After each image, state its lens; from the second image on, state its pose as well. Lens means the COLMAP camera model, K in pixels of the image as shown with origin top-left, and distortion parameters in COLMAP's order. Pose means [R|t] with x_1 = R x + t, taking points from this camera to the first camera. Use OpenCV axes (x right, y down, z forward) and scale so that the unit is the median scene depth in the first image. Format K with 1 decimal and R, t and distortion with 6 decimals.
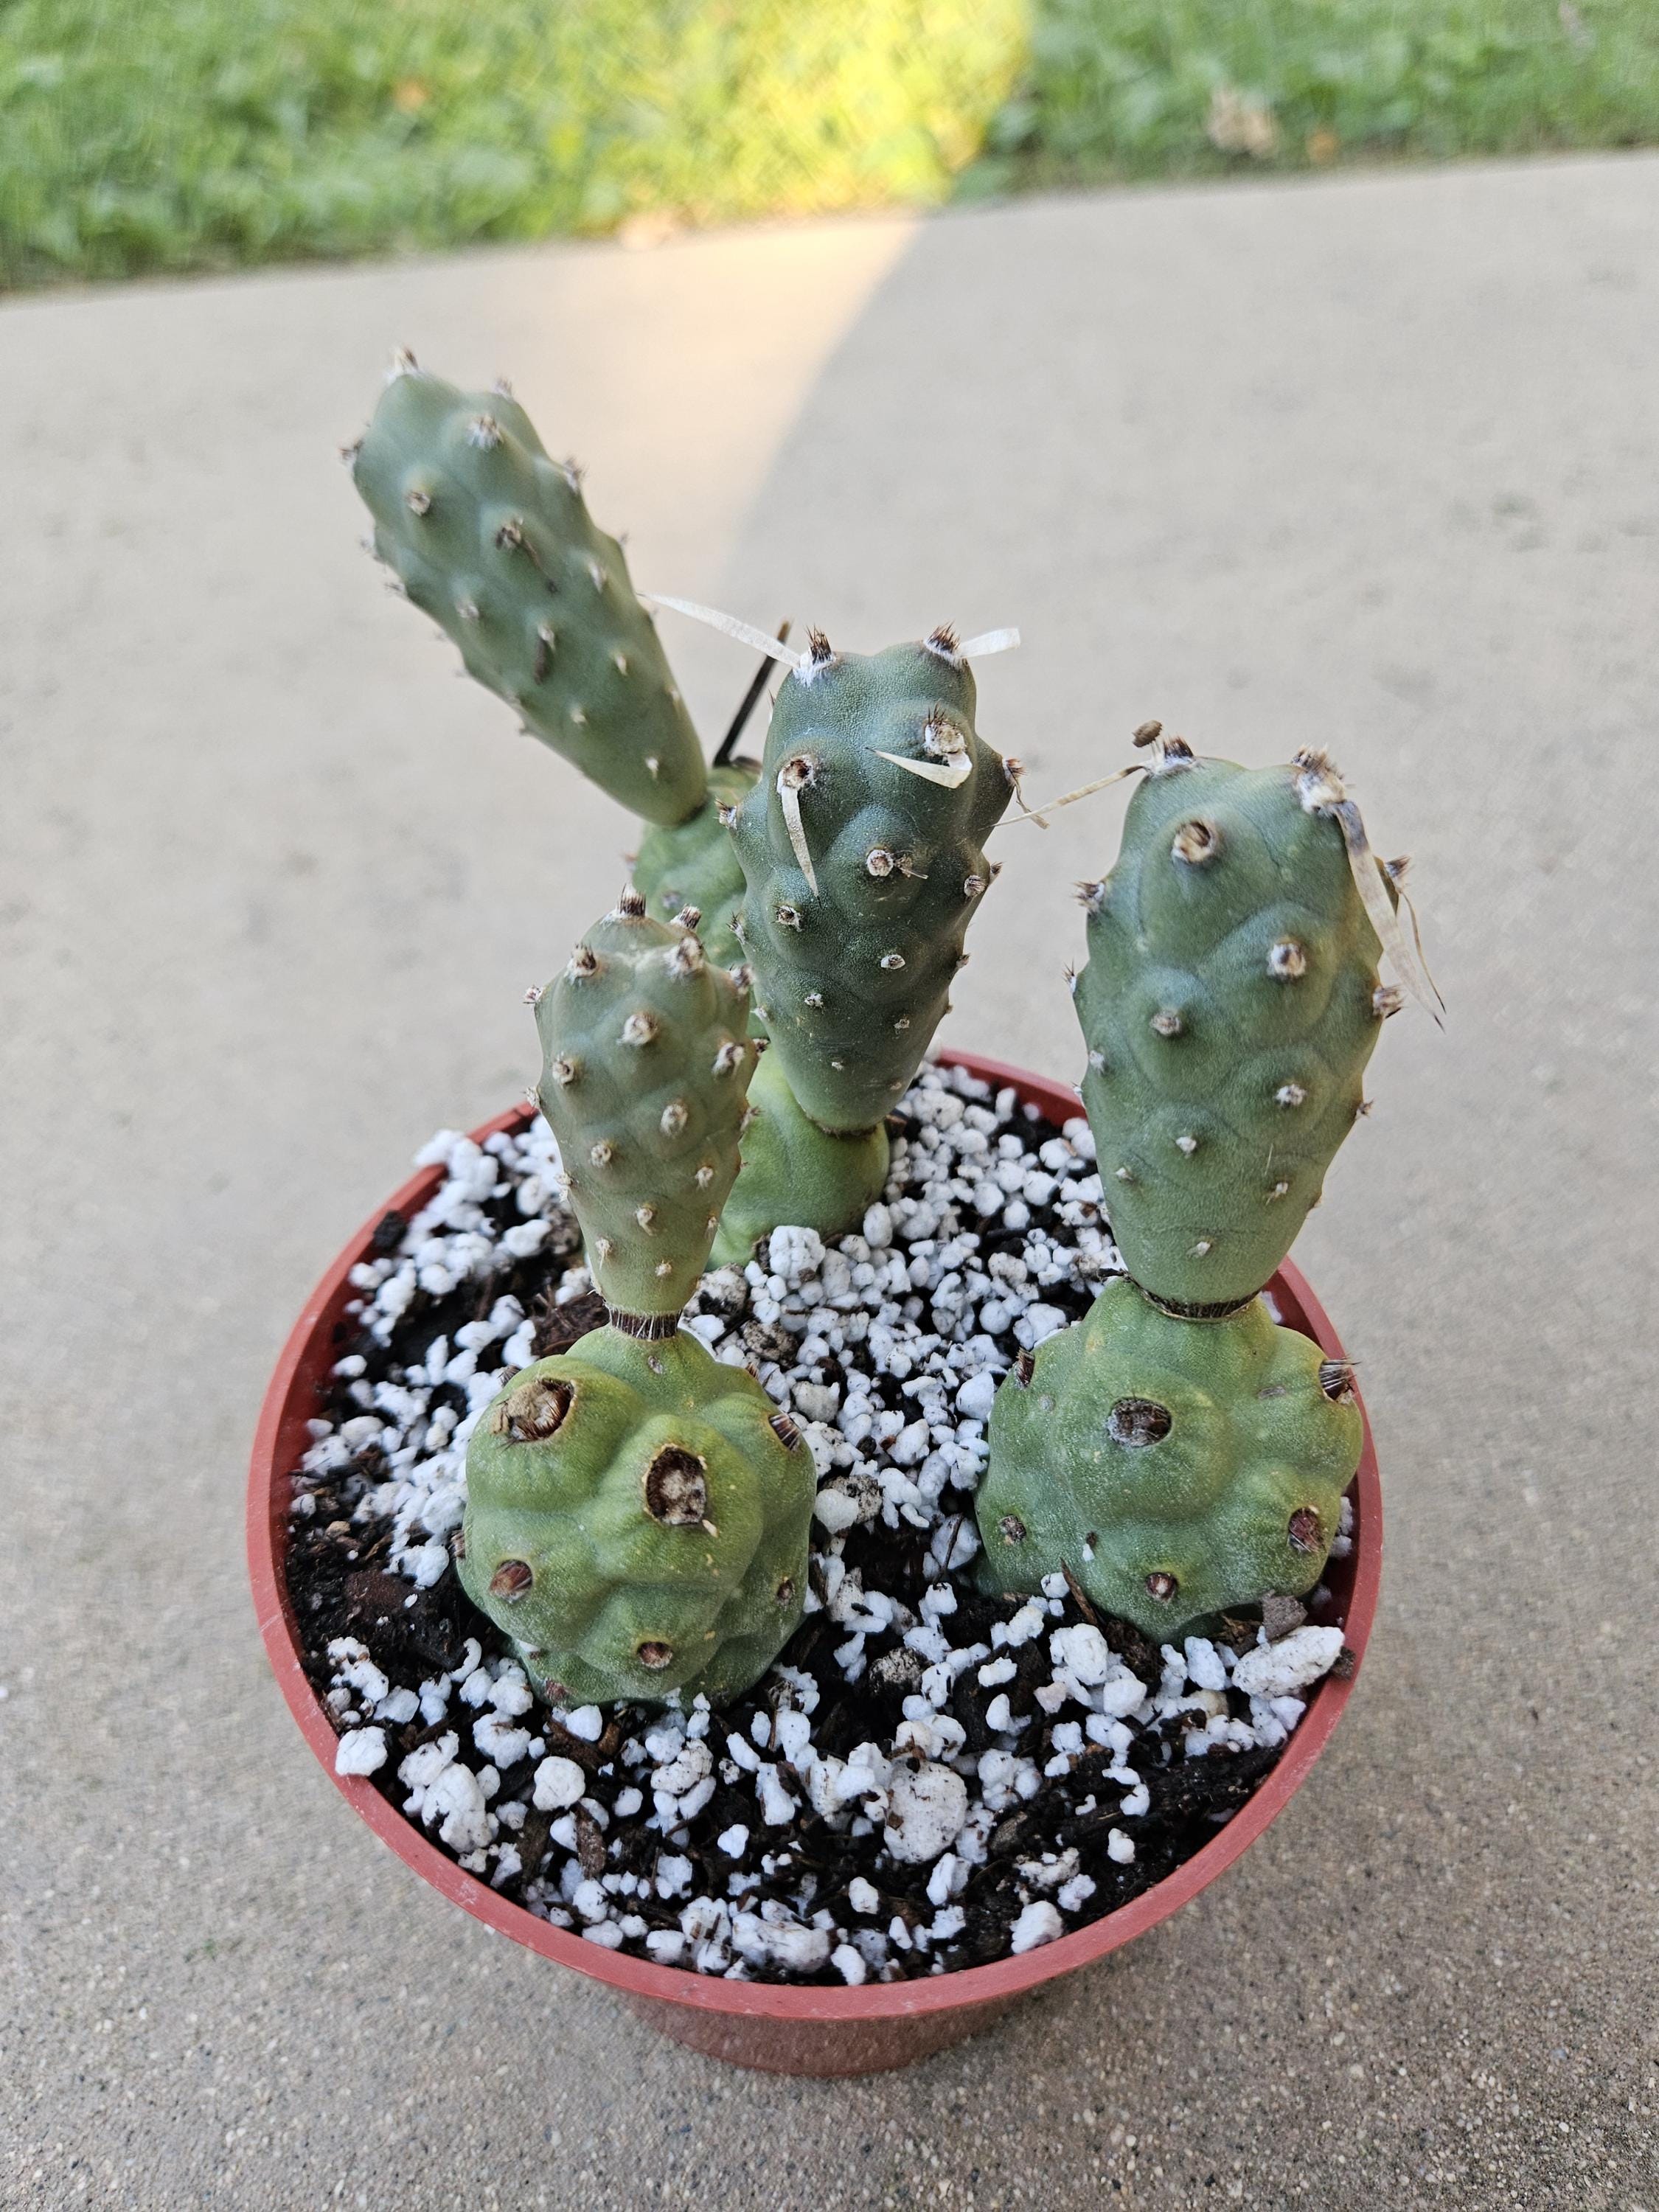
lens RADIAL K [[1554.5, 0, 828.4], [0, 1554.5, 1025.7], [0, 0, 1]] dist [0.092095, -0.001992]
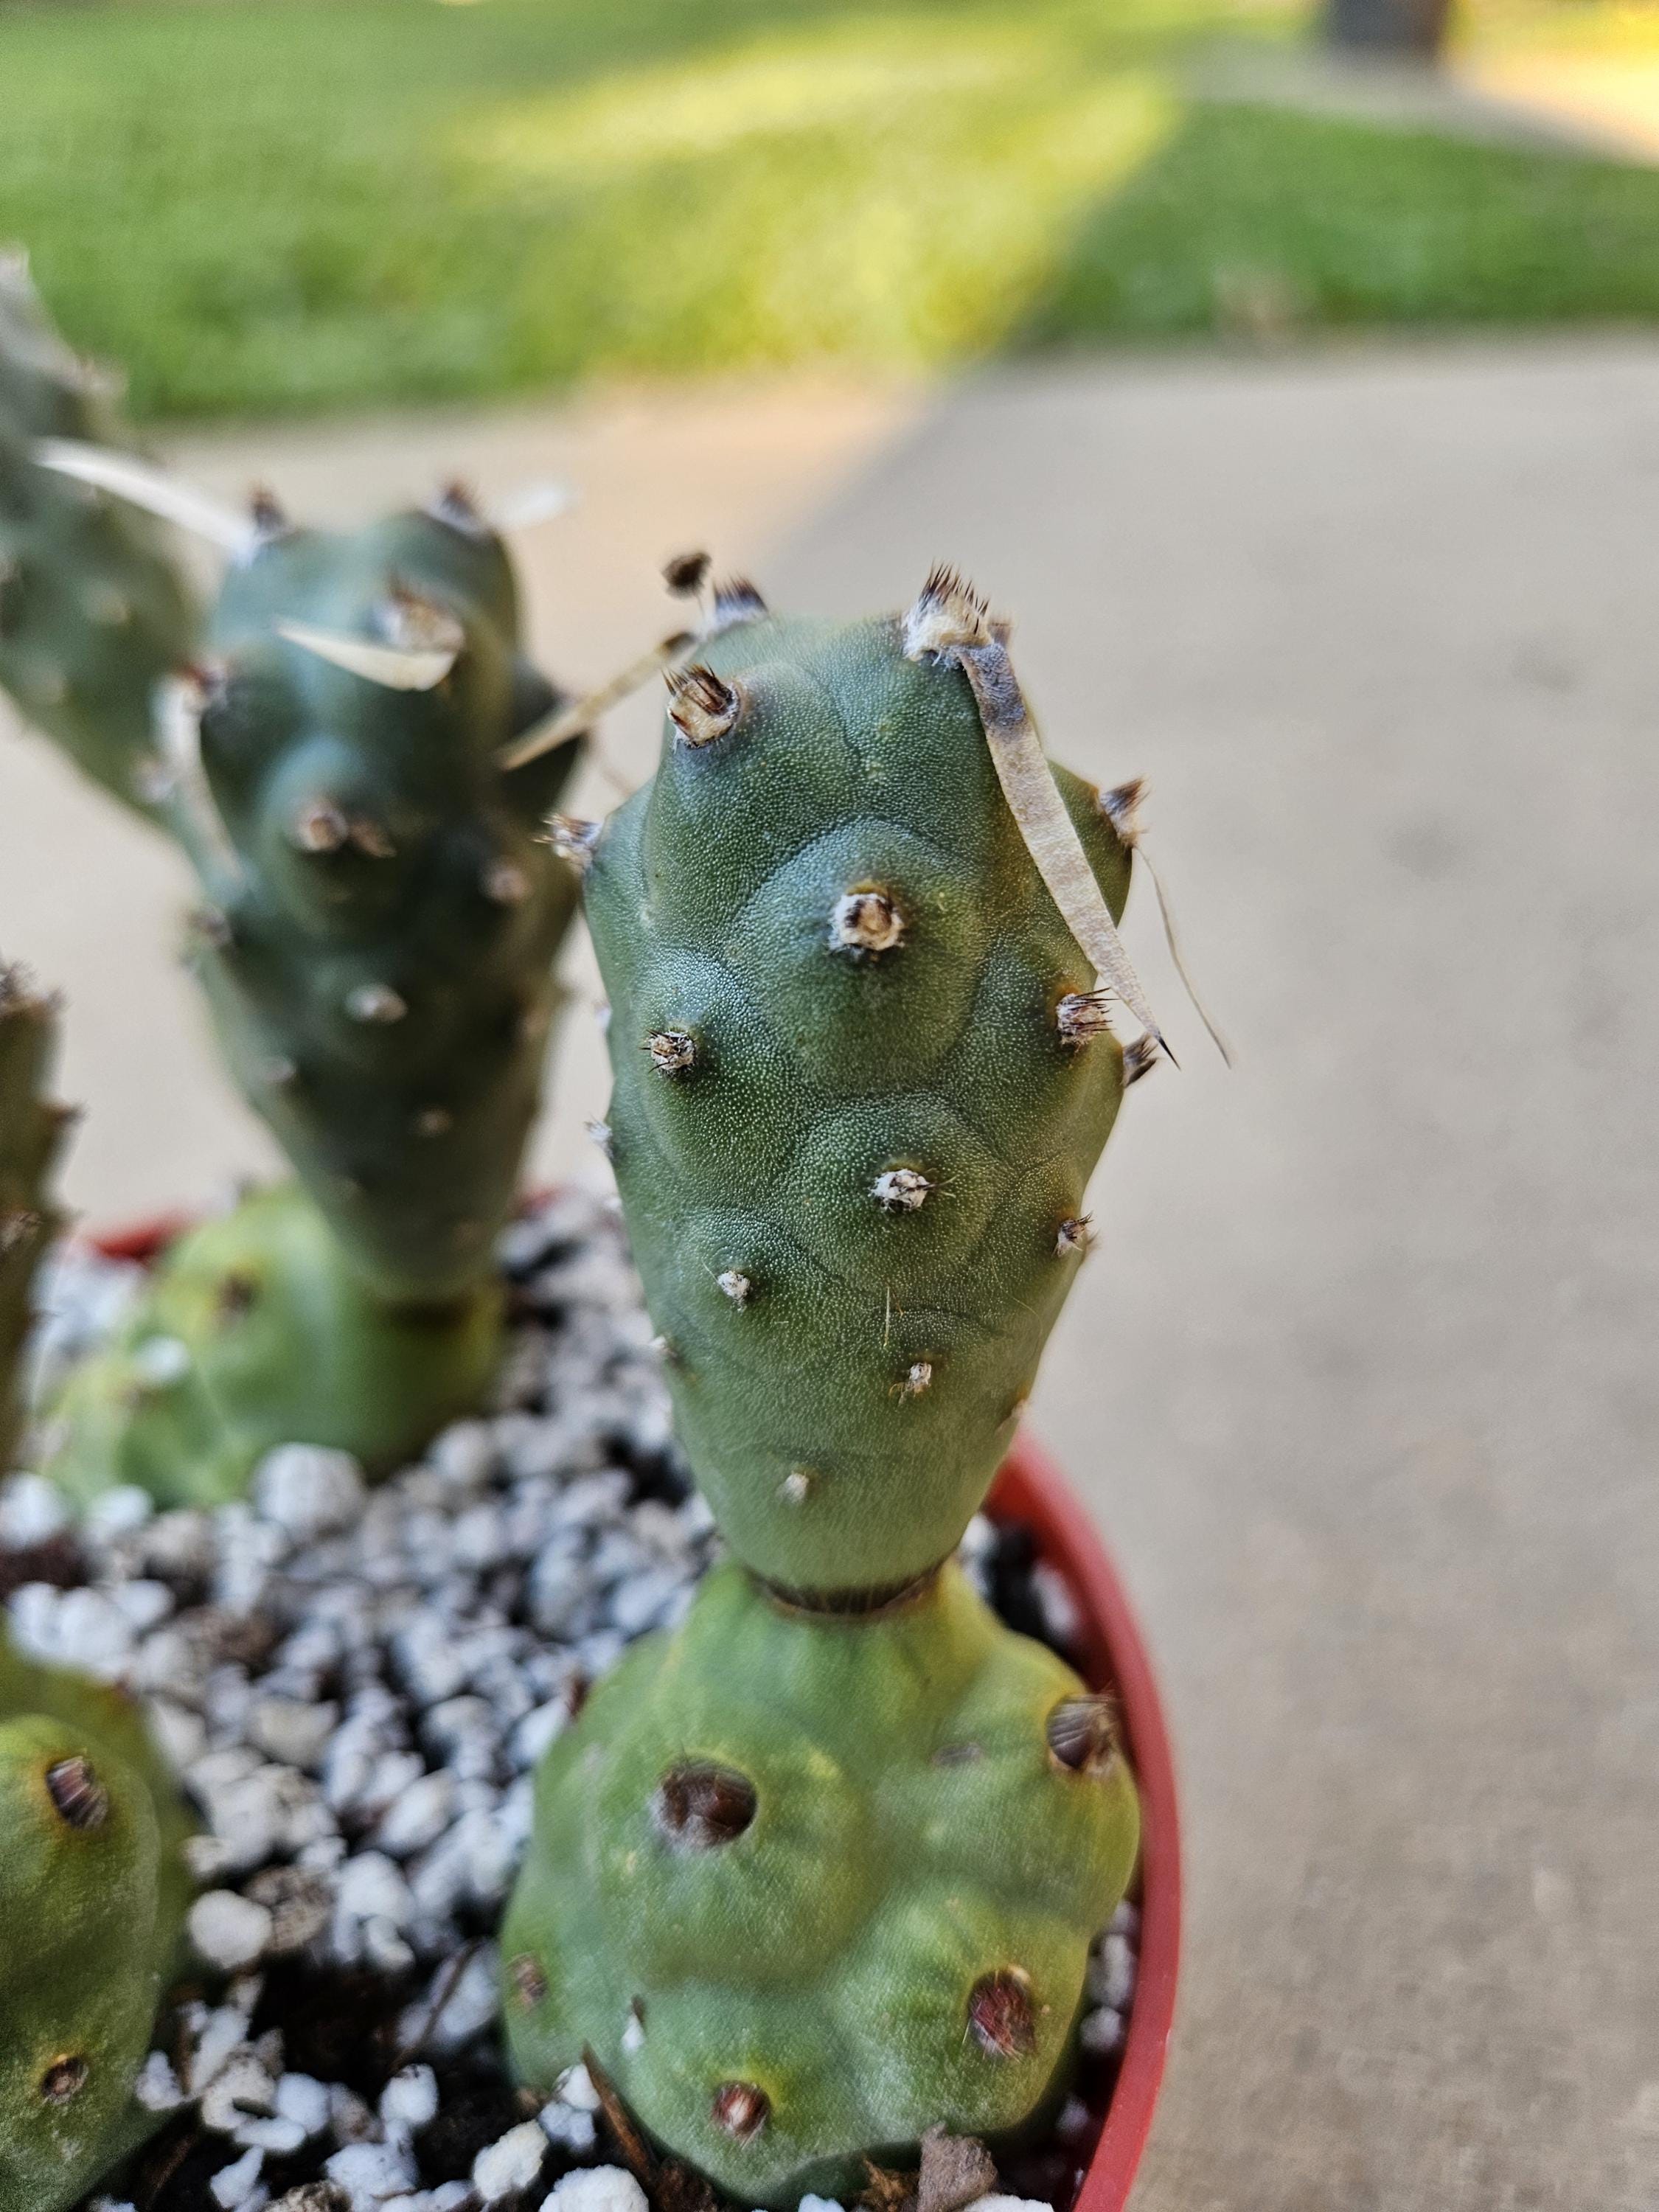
lens RADIAL K [[1579.8, 0, 829.5], [0, 1579.8, 1106.0], [0, 0, 1]] dist [-0.006114, -0.021756]
pose [[0.997453, 0.012709, -0.070186, 0.275155], [-0.021323, 0.992130, -0.123386, 0.074171], [0.068066, 0.124568, 0.989874, 0.414228]]
